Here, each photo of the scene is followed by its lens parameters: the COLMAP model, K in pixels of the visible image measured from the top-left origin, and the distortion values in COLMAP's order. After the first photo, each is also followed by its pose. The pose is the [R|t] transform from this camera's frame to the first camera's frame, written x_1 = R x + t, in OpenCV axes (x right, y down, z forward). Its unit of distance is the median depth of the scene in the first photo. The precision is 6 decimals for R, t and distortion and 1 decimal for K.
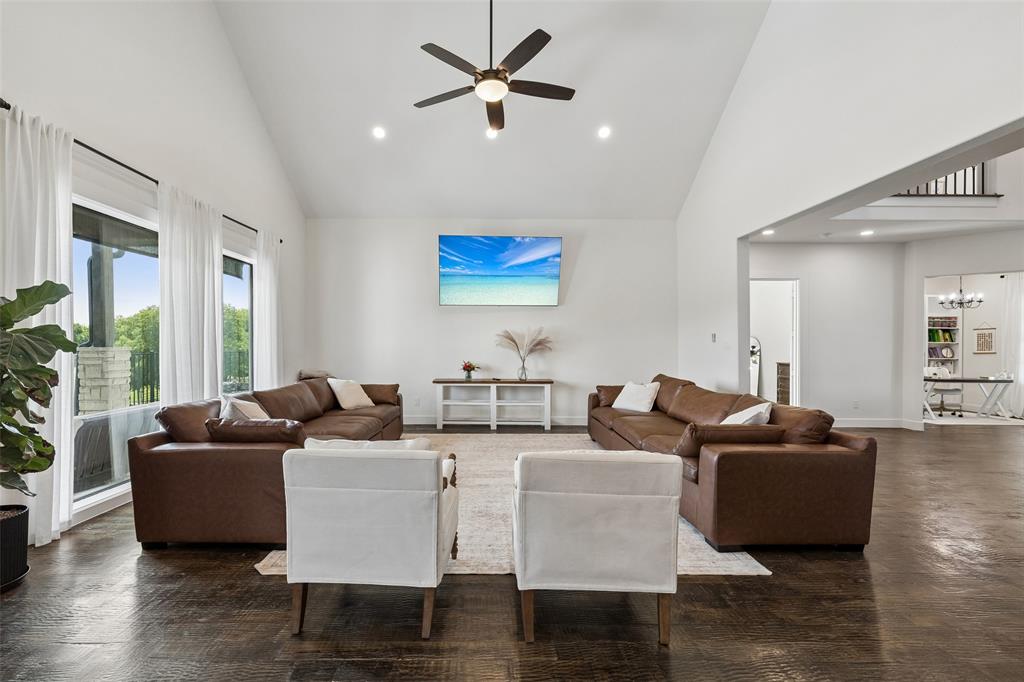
lens RADIAL K [[457.8, 0, 507.0], [0, 457.8, 344.1], [0, 0, 1]] dist [0.004846, -0.000039]
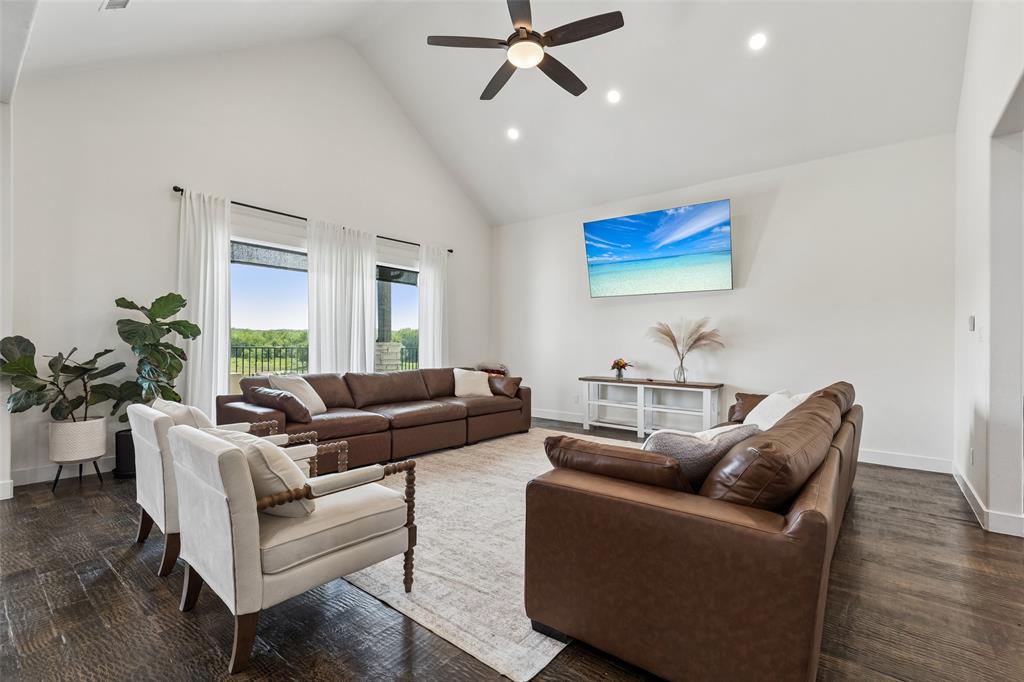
lens RADIAL K [[457.8, 0, 506.6], [0, 457.8, 346.8], [0, 0, 1]] dist [0.004846, -0.000039]
pose [[0.774614, 0.005756, -0.632408, 0.313488], [-0.005528, 0.999982, 0.002331, 0.014329], [0.632410, 0.001690, 0.774632, 0.166255]]
